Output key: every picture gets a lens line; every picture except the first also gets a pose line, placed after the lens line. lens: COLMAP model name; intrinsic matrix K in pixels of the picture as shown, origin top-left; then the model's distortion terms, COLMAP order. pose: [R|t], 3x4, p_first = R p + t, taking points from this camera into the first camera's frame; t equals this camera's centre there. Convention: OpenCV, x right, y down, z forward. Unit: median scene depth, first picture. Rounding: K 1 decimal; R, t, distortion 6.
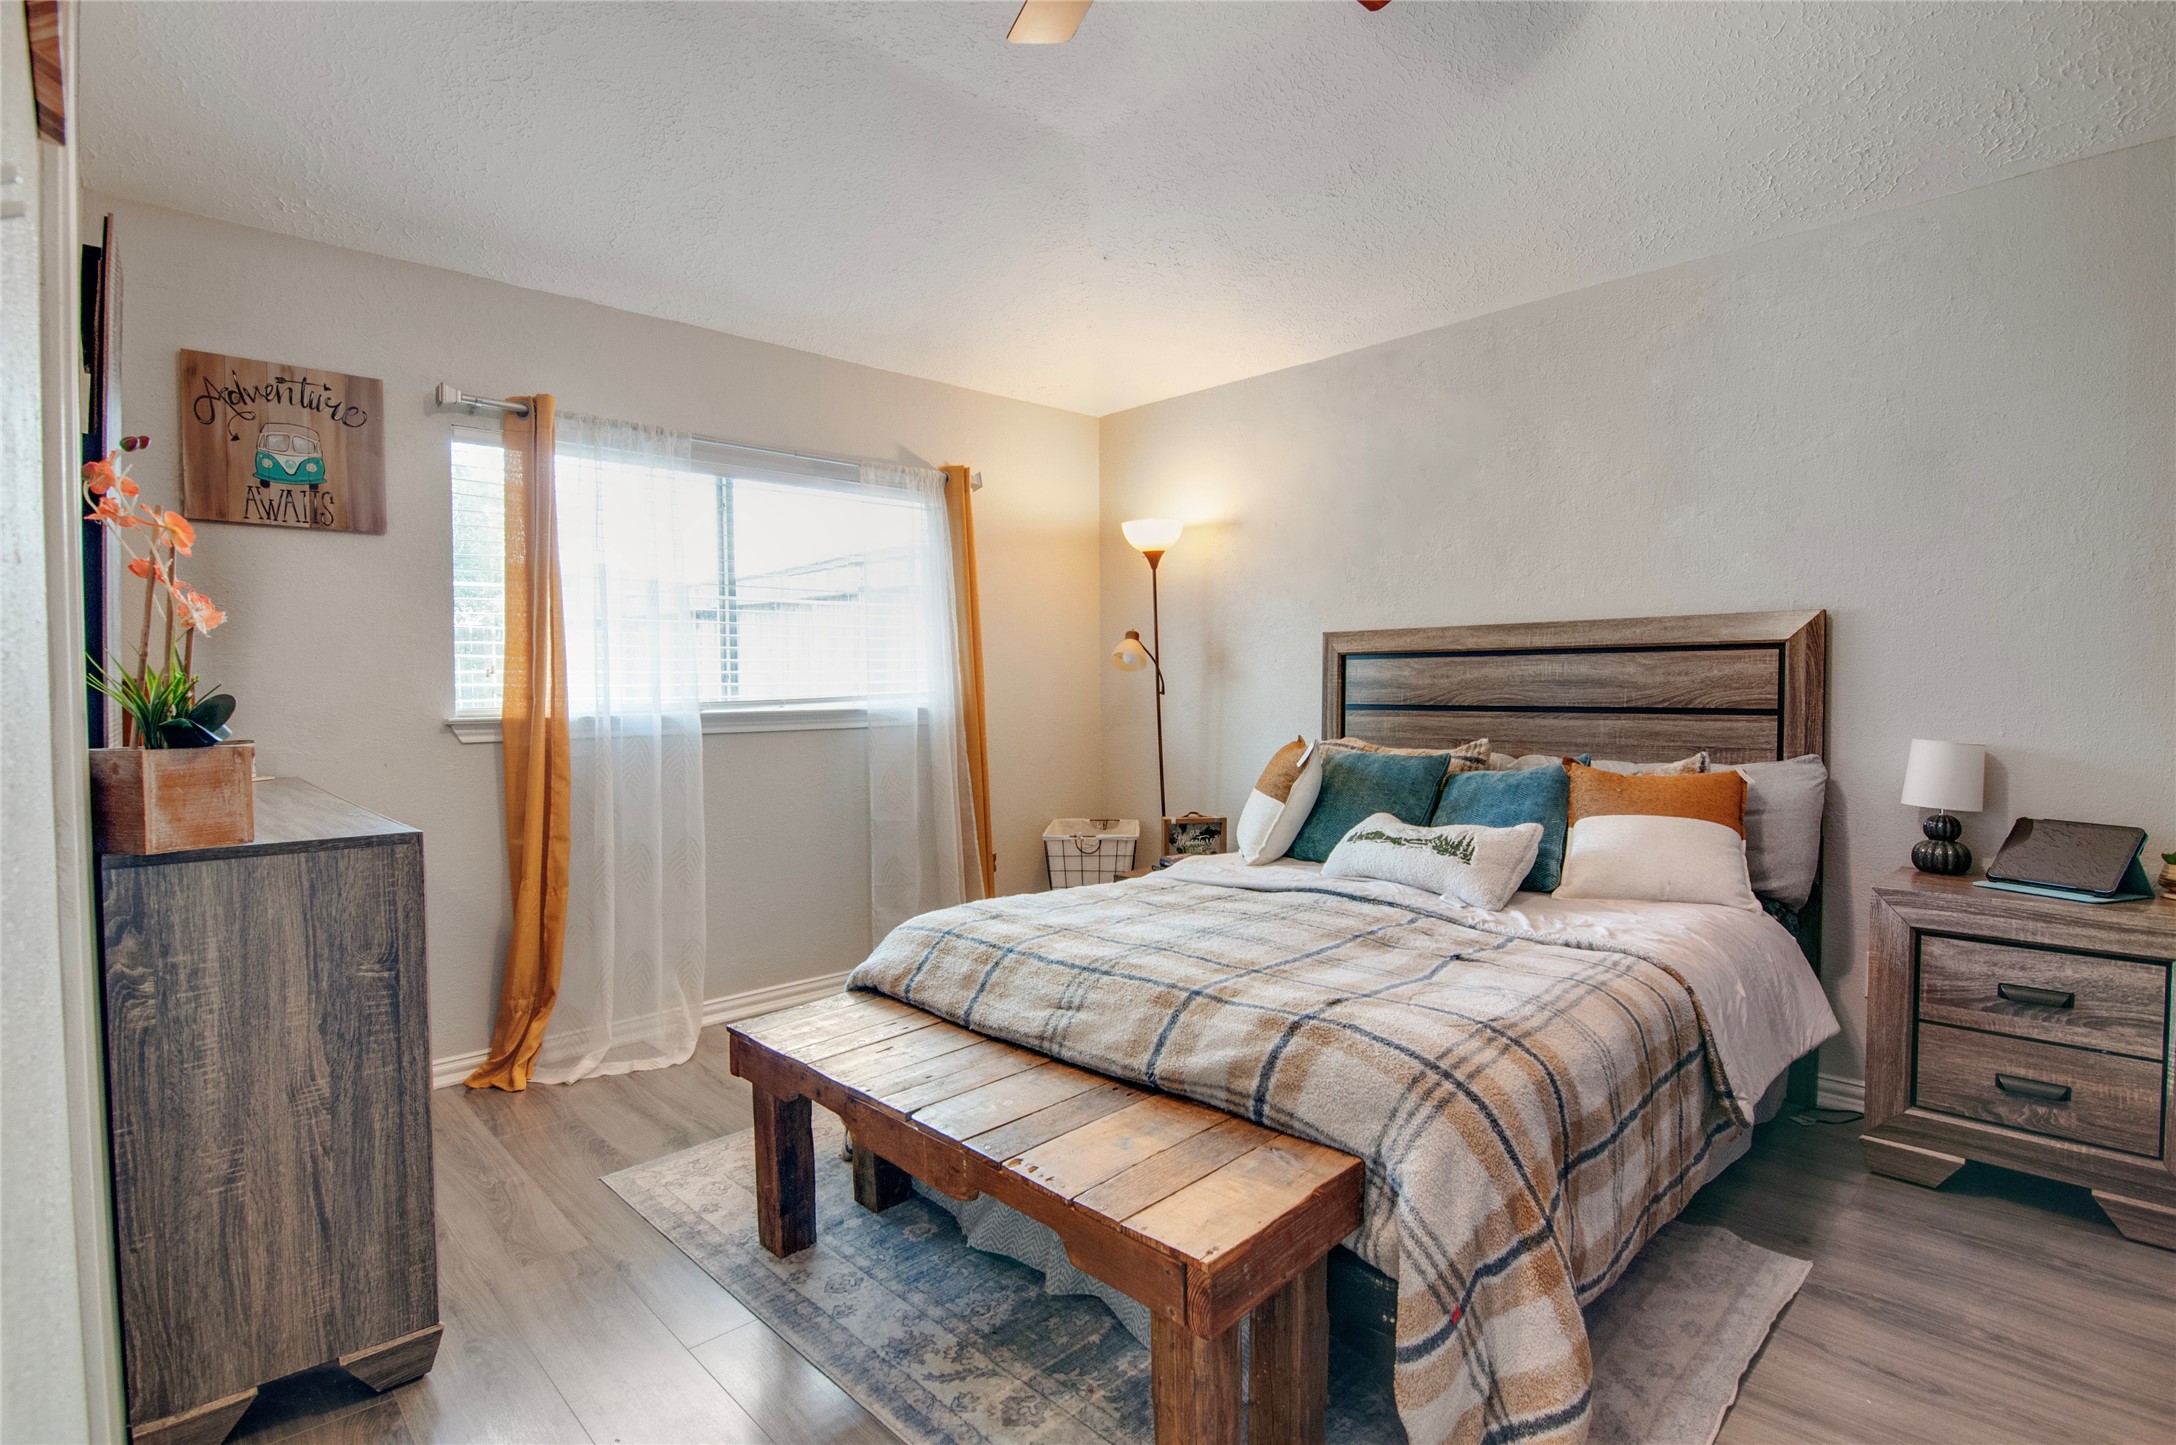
lens RADIAL K [[1054.7, 0, 1096.6], [0, 1054.7, 722.0], [0, 0, 1]] dist [0.000114, -0.016333]
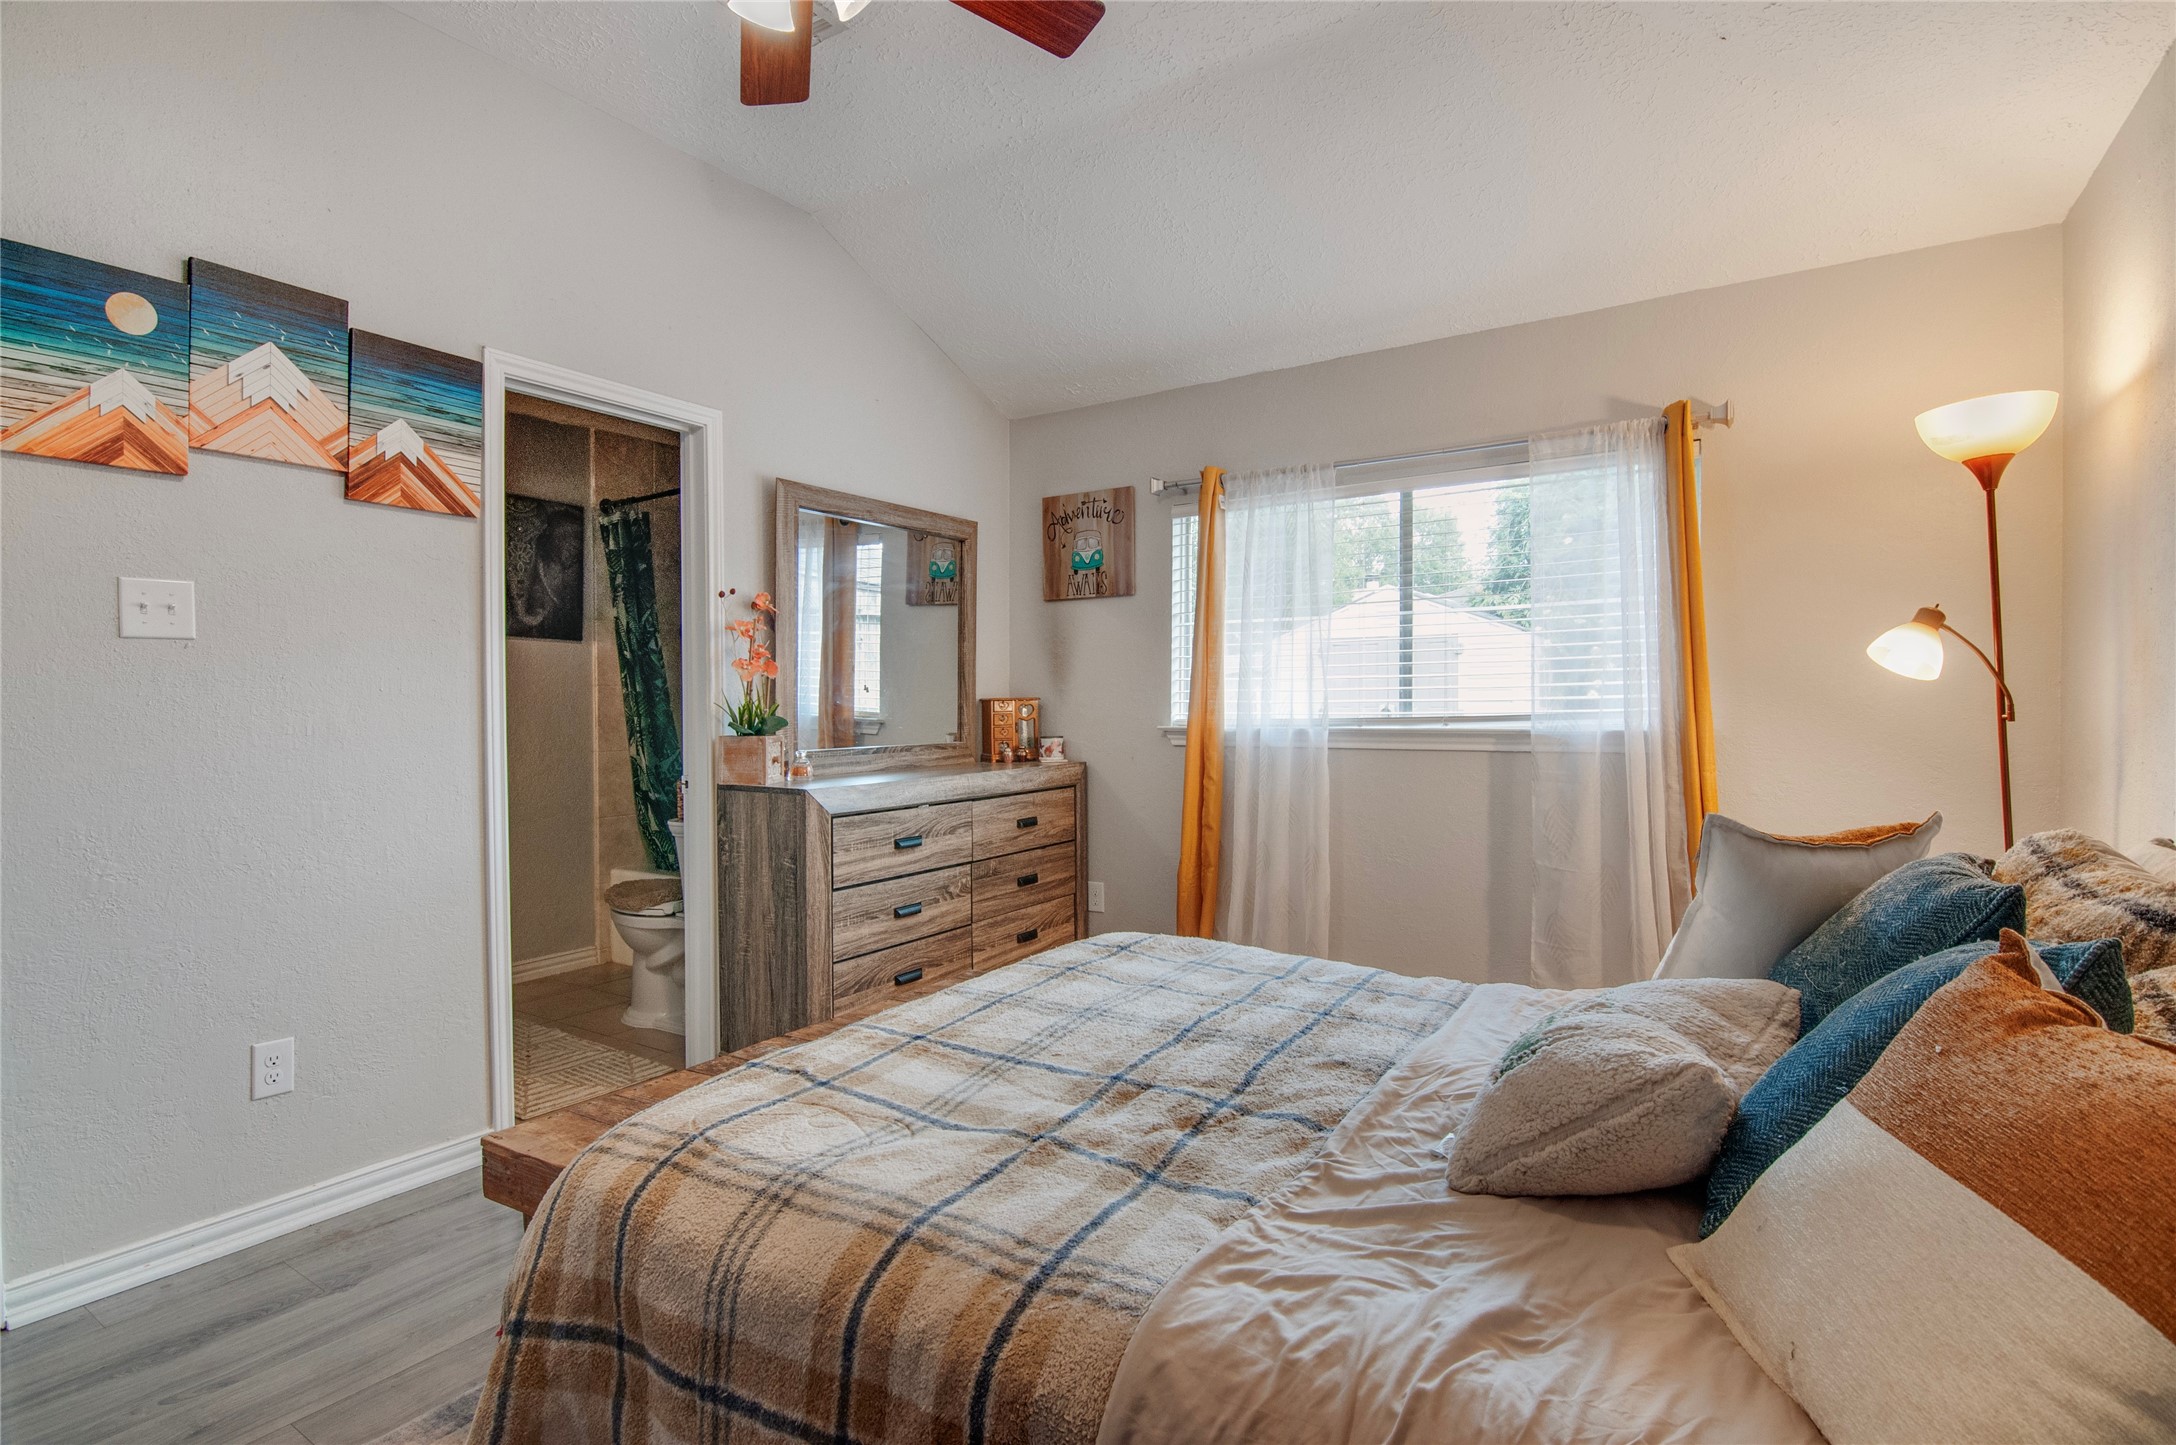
lens RADIAL K [[1054.7, 0, 1096.6], [0, 1054.7, 722.0], [0, 0, 1]] dist [0.000114, -0.016333]
pose [[0.230762, 0.023933, -0.972716, 0.737109], [-0.028398, 0.999437, 0.017853, -0.033533], [0.972596, 0.023503, 0.231312, 0.666570]]
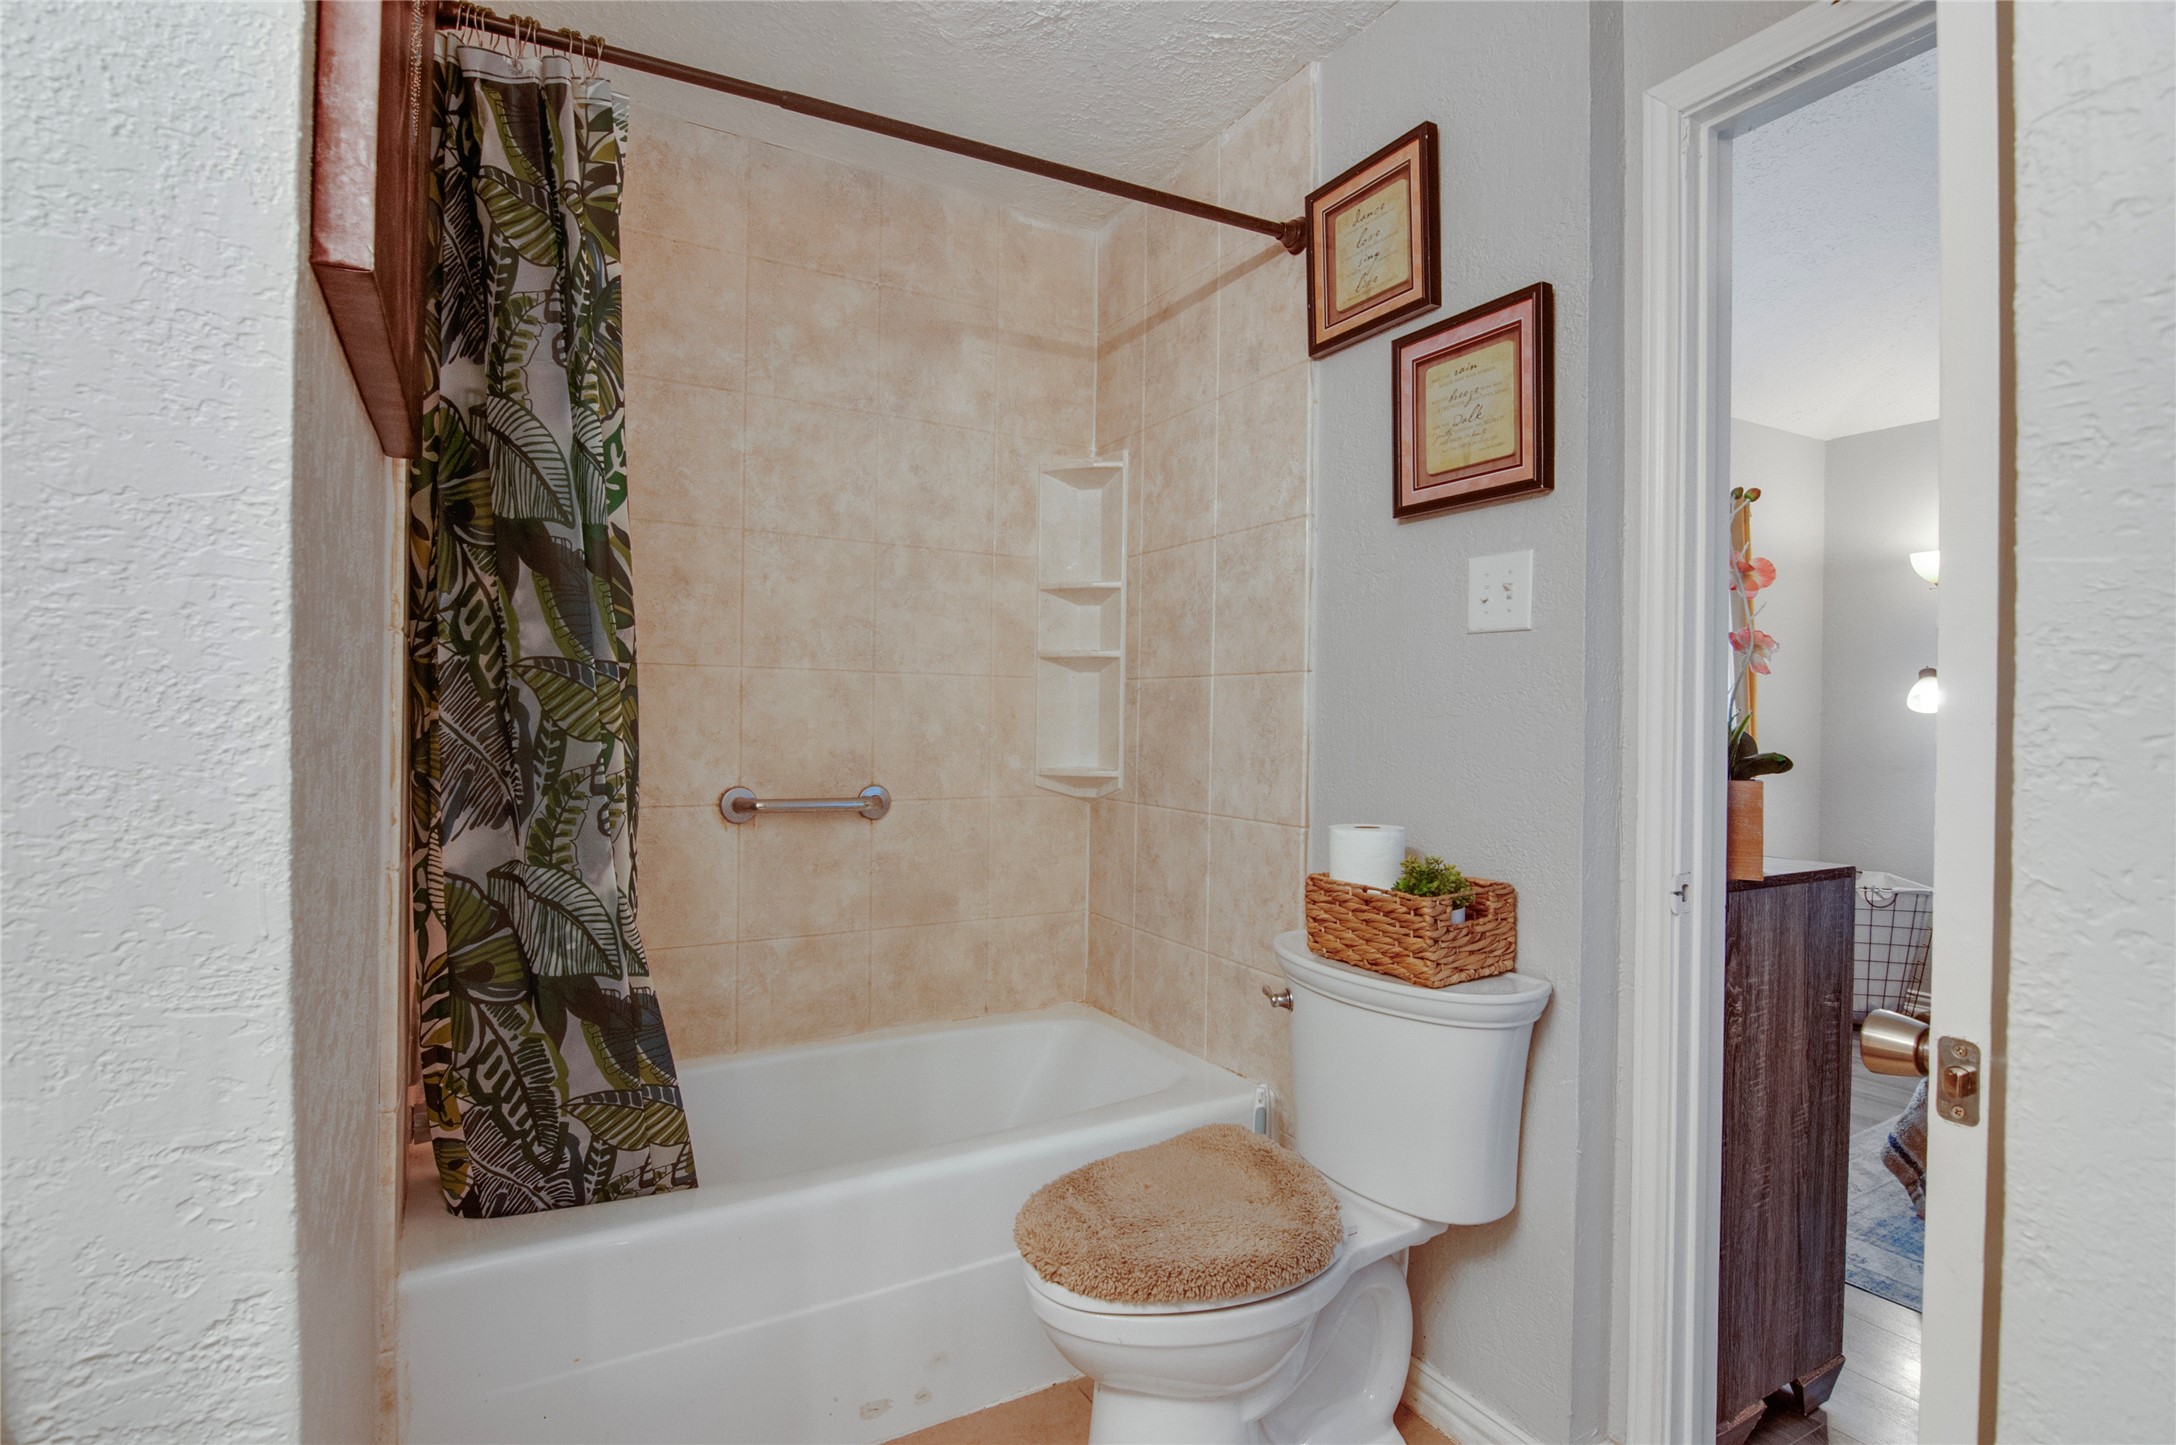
lens RADIAL K [[1054.7, 0, 1096.6], [0, 1054.7, 722.0], [0, 0, 1]] dist [0.000114, -0.016333]
pose [[0.968327, 0.011507, -0.249420, -0.692566], [-0.020317, 0.999256, -0.032780, 0.007688], [0.248858, 0.036809, 0.967840, -0.113097]]
